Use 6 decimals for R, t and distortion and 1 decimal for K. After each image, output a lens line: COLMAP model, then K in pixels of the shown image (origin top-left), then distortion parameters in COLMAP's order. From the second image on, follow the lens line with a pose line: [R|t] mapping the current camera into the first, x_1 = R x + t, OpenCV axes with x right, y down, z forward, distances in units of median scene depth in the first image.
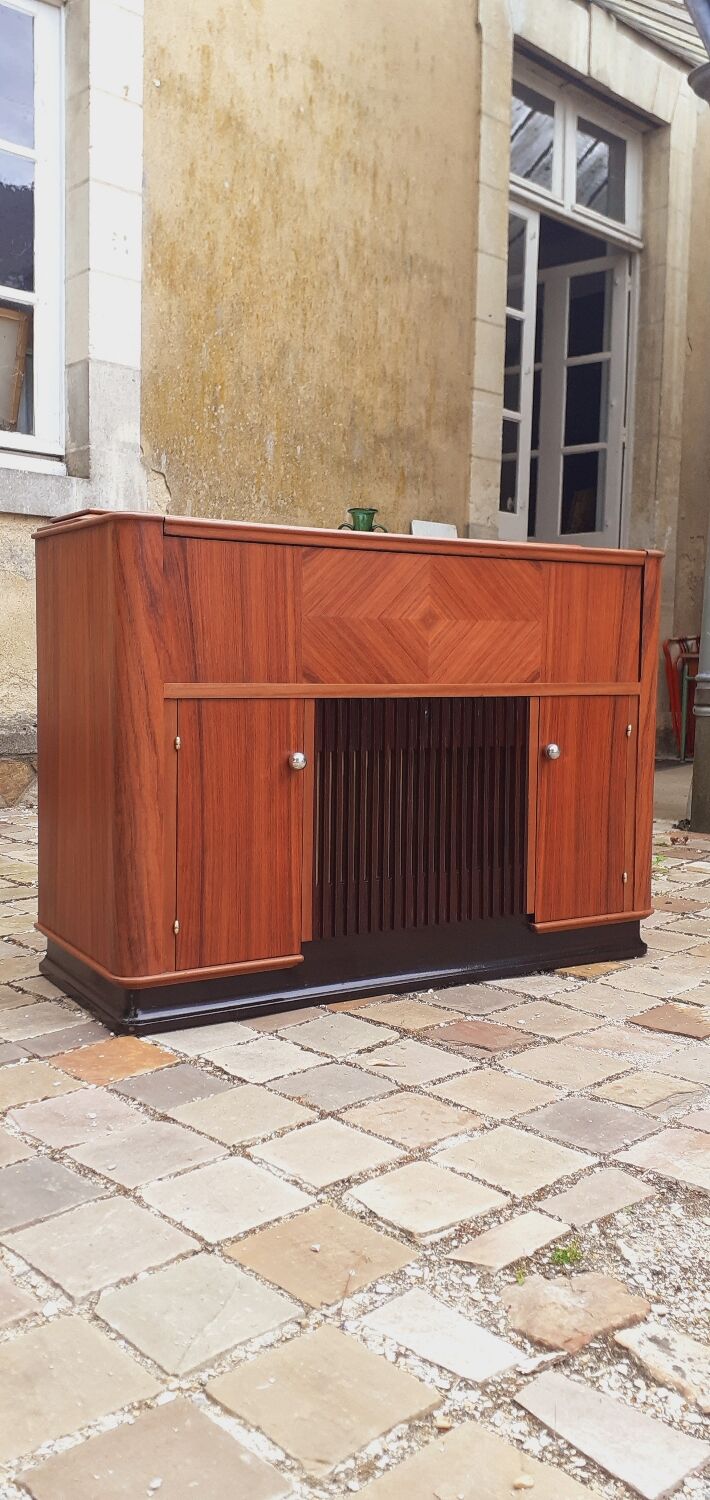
lens RADIAL K [[1184.7, 0, 357.3], [0, 1184.7, 719.5], [0, 0, 1]] dist [0.113319, -0.169504]
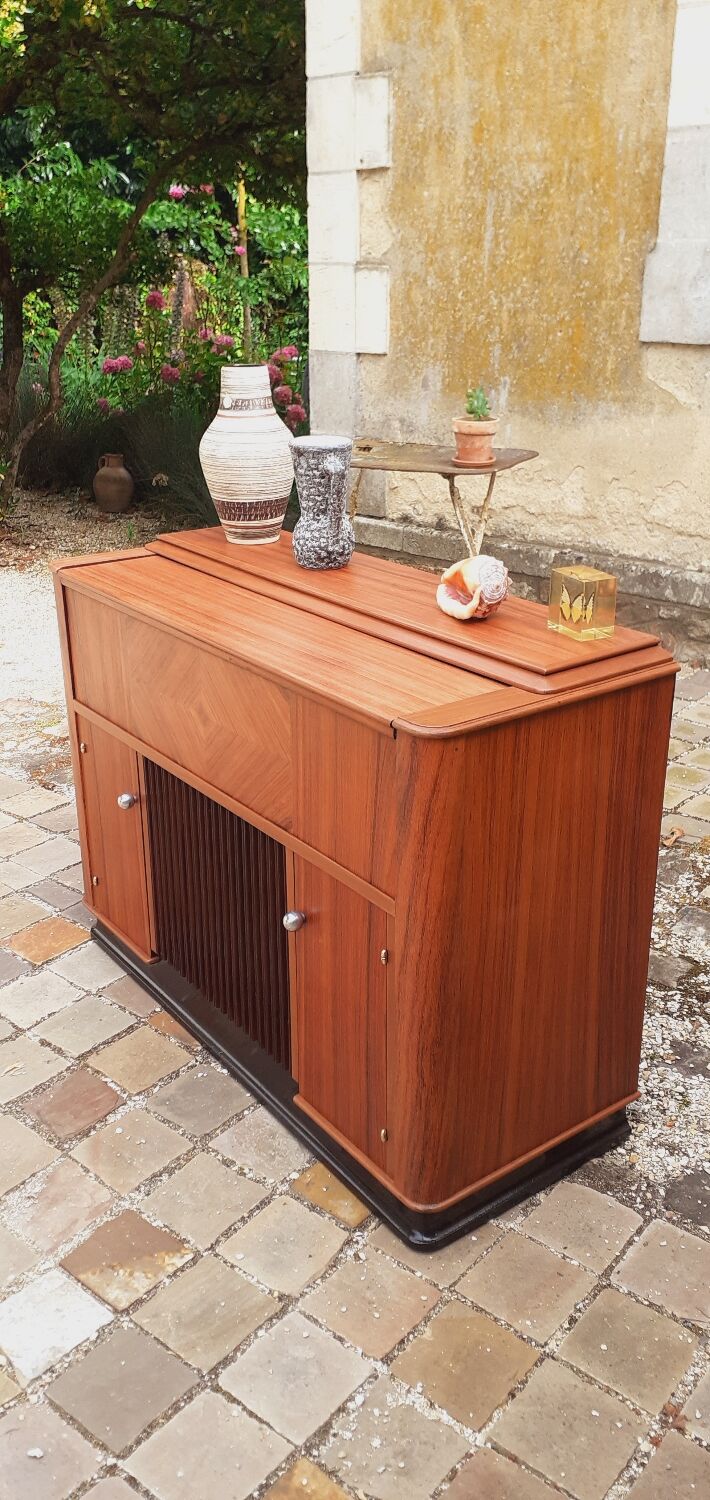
lens RADIAL K [[1228.7, 0, 352.8], [0, 1228.7, 706.7], [0, 0, 1]] dist [0.018993, 0.004491]
pose [[0.091550, 0.325245, -0.941188, 0.864640], [-0.048555, 0.945491, 0.322009, -0.361585], [0.994616, 0.016220, 0.102352, 0.928509]]
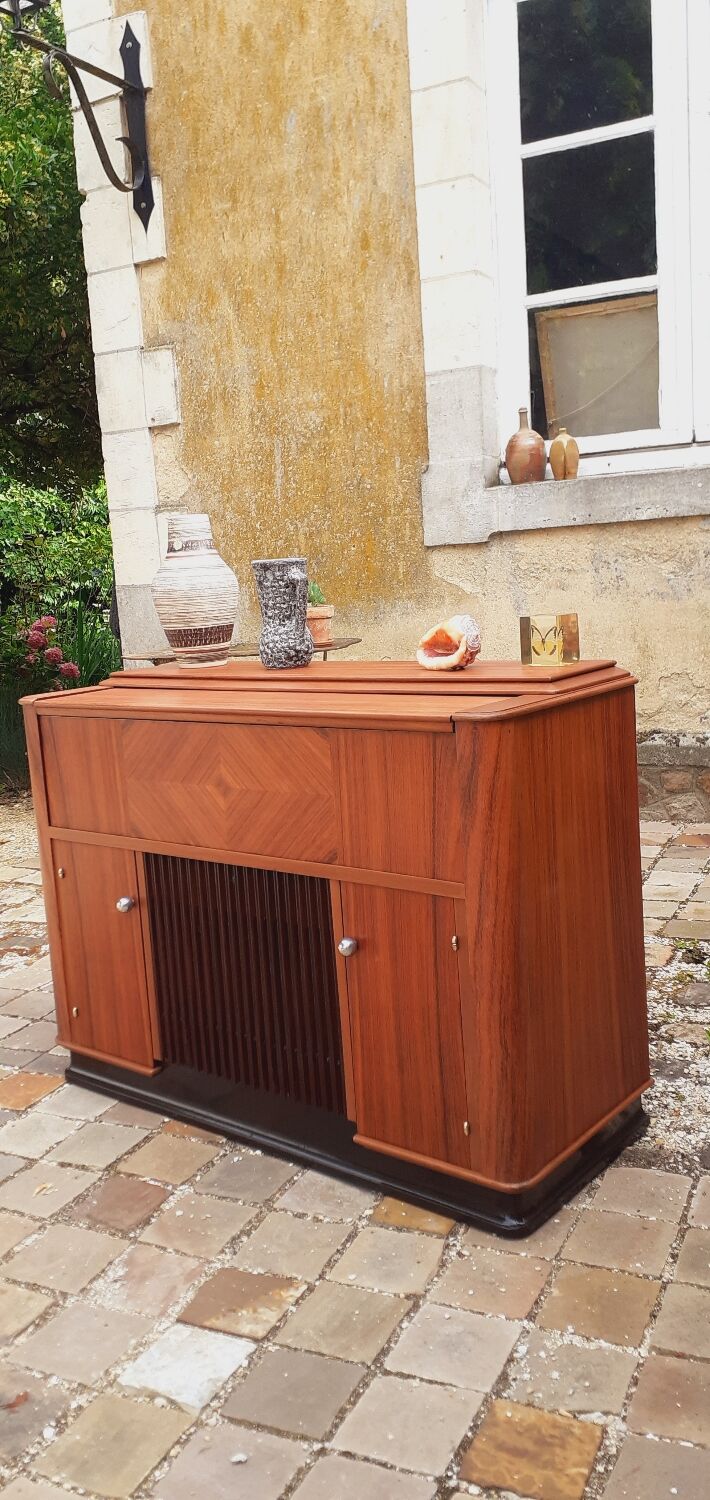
lens RADIAL K [[1208.2, 0, 349.9], [0, 1208.2, 721.7], [0, 0, 1]] dist [0.050541, -0.034657]
pose [[0.333612, 0.087692, -0.938623, 0.943150], [0.021006, 0.994725, 0.100399, -0.216258], [0.942476, -0.053211, 0.330011, 0.704006]]
